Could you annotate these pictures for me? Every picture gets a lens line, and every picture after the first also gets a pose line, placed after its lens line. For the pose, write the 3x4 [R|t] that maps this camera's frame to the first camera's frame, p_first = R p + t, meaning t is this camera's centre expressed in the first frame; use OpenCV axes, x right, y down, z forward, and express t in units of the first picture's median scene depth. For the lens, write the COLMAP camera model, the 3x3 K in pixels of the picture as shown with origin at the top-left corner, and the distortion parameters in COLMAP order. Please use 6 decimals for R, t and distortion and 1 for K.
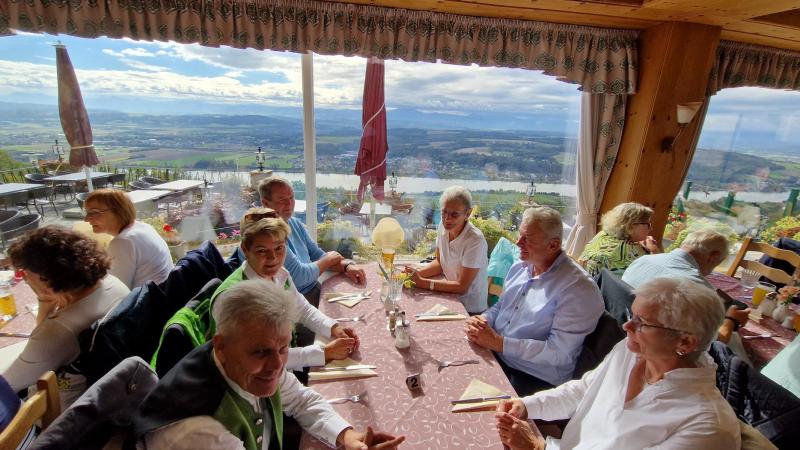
lens RADIAL K [[349.6, 0, 400.0], [0, 349.6, 225.0], [0, 0, 1]] dist [0.015602, -0.013328]
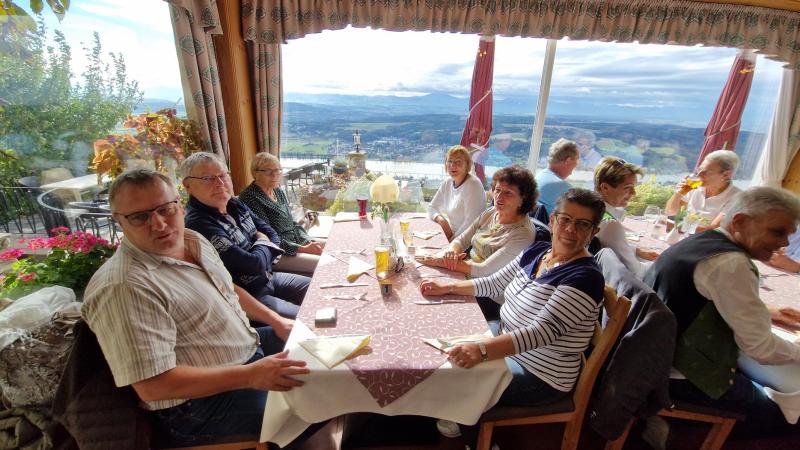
lens RADIAL K [[349.6, 0, 400.0], [0, 349.6, 225.0], [0, 0, 1]] dist [0.015602, -0.013328]
pose [[0.995841, 0.018600, -0.089187, -0.606646], [-0.015294, 0.999176, 0.037607, 0.095941], [0.089813, -0.036087, 0.995305, -0.232769]]
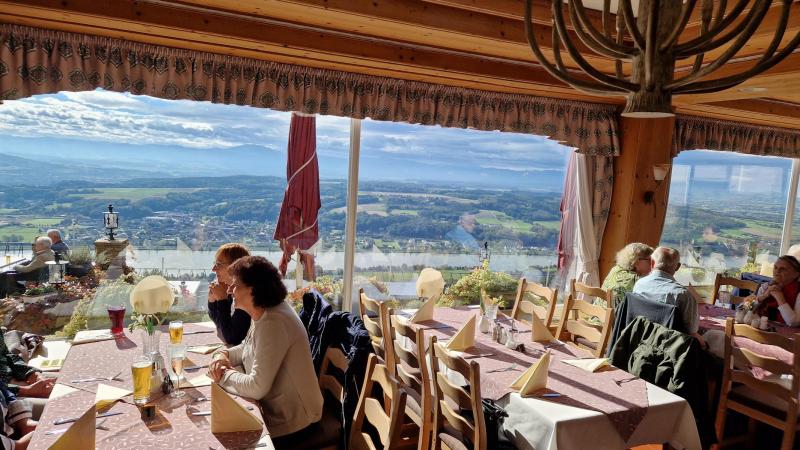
lens RADIAL K [[543.7, 0, 399.7], [0, 543.7, 229.7], [0, 0, 1]] dist [0.088941, -0.085583]
pose [[0.963300, -0.020972, 0.267607, -0.543058], [0.066454, 0.984542, -0.162053, 0.122418], [-0.260071, 0.173889, 0.949803, -0.524776]]
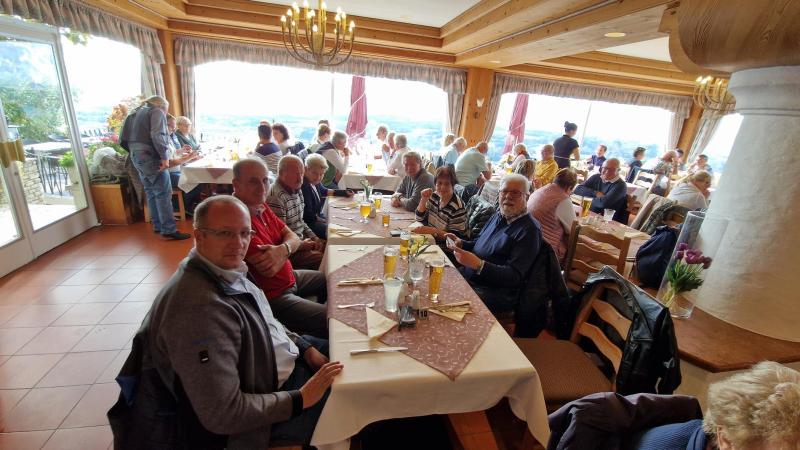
lens RADIAL K [[349.6, 0, 400.0], [0, 349.6, 225.0], [0, 0, 1]] dist [0.015602, -0.013328]
pose [[0.998379, 0.023311, 0.051930, 0.104902], [-0.025121, 0.999090, 0.034461, 0.468485], [-0.051079, -0.035710, 0.998056, -1.457363]]
